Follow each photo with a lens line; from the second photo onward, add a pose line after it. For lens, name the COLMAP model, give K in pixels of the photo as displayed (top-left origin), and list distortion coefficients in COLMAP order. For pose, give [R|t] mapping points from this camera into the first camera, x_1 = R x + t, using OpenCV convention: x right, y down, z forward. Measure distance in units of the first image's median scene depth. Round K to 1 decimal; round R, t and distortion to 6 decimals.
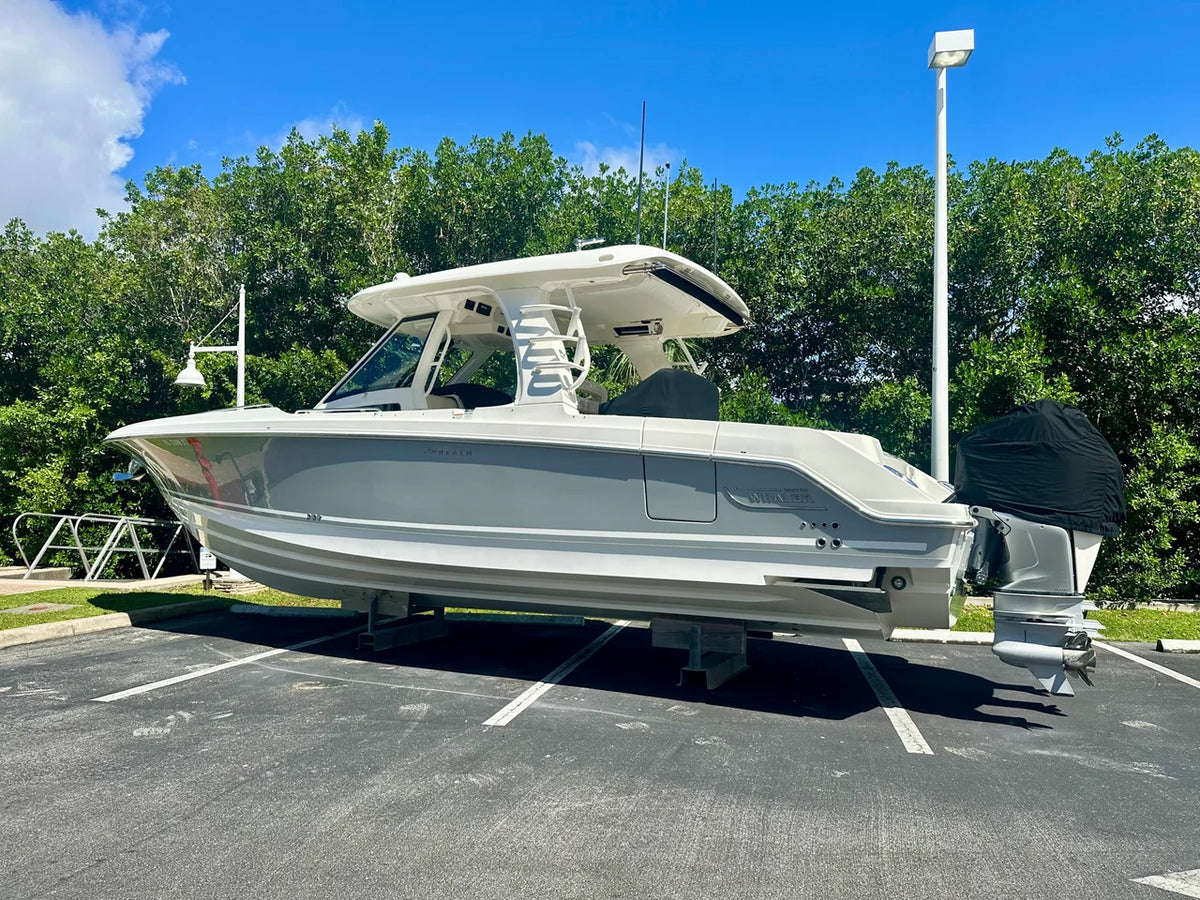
lens RADIAL K [[851.4, 0, 596.0], [0, 851.4, 441.9], [0, 0, 1]] dist [0.048680, -0.056880]
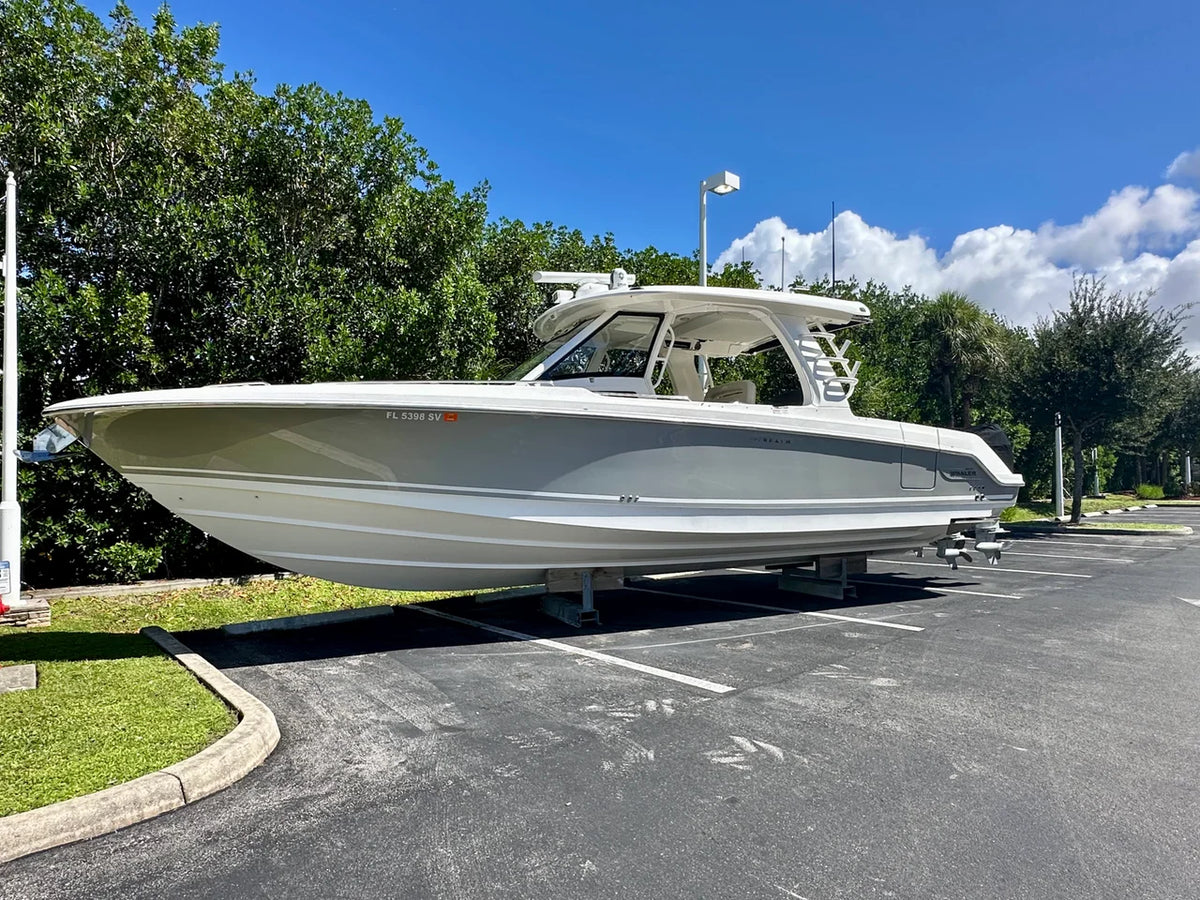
lens RADIAL K [[737.3, 0, 600.0], [0, 737.3, 450.0], [0, 0, 1]] dist [-0.004029, 0.000159]
pose [[0.603409, 0.013129, 0.797324, -1.205060], [-0.037361, 0.999232, 0.011821, 0.022984], [-0.796556, -0.036922, 0.603436, 0.565263]]
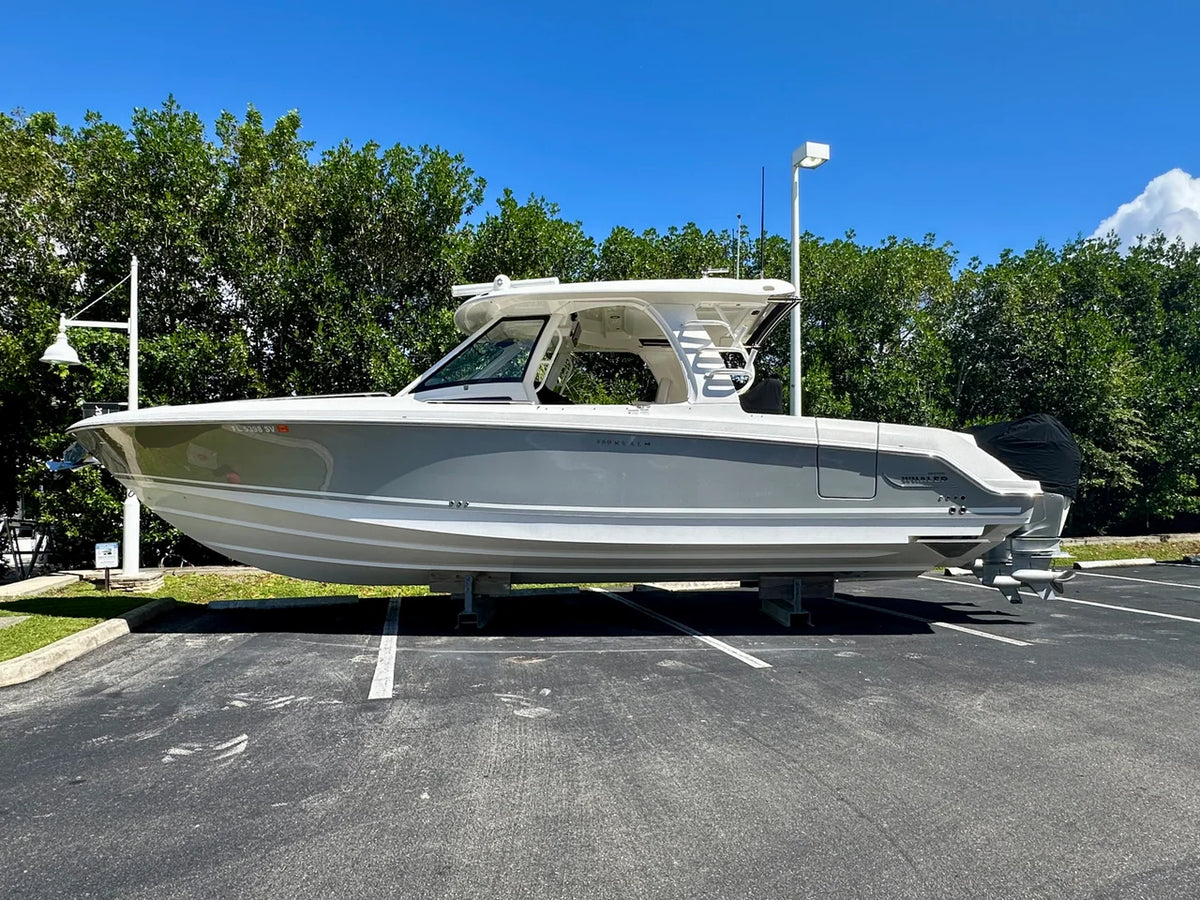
lens RADIAL K [[735.6, 0, 601.8], [0, 735.6, 447.4], [0, 0, 1]] dist [-0.003976, 0.001634]
pose [[0.888603, 0.007943, 0.458607, -0.667402], [-0.015672, 0.999792, 0.013049, 0.005436], [-0.458408, -0.018782, 0.888543, 0.145683]]
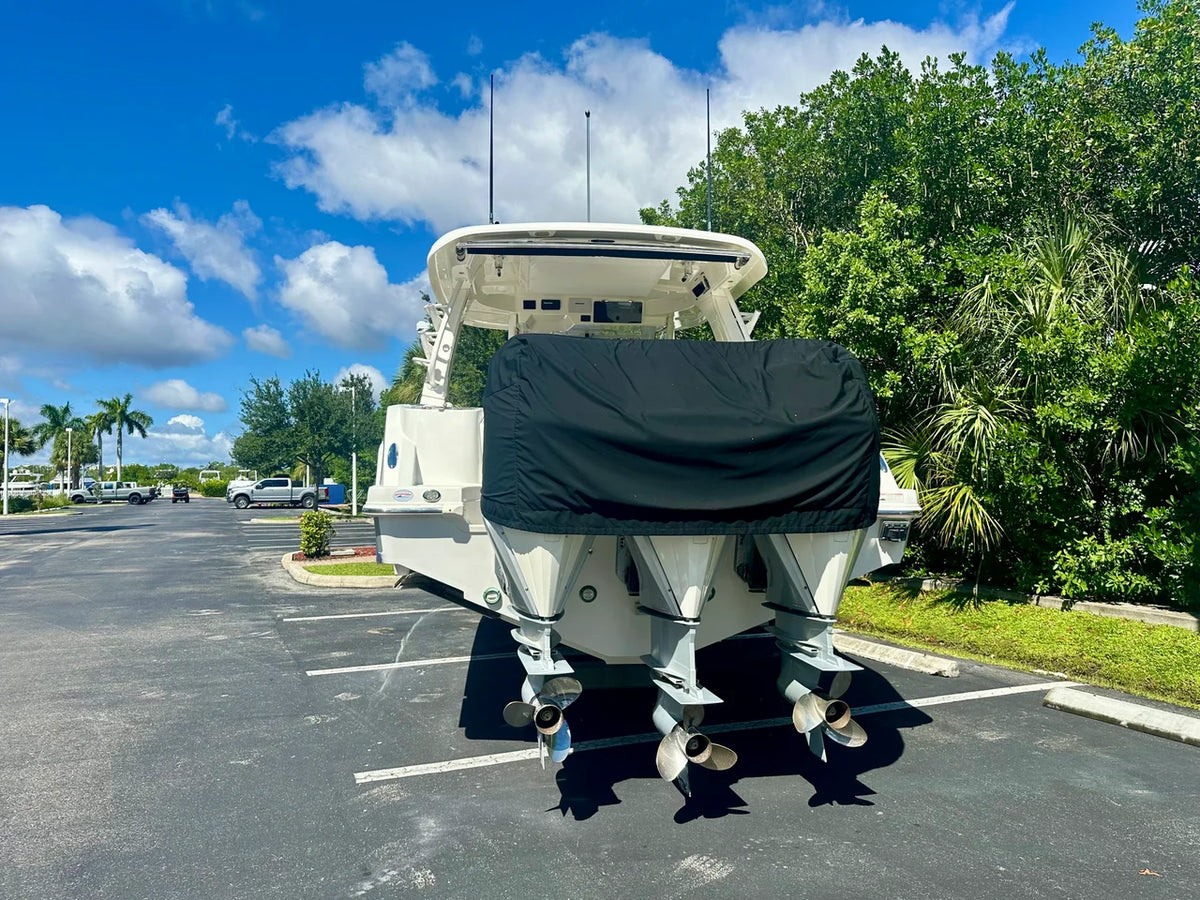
lens RADIAL K [[852.1, 0, 597.2], [0, 852.1, 425.1], [0, 0, 1]] dist [0.039359, -0.066003]
pose [[0.567985, -0.070613, -0.820004, 0.928295], [0.068782, 0.996900, -0.038203, 0.045476], [0.820160, -0.034702, 0.571081, 0.540226]]
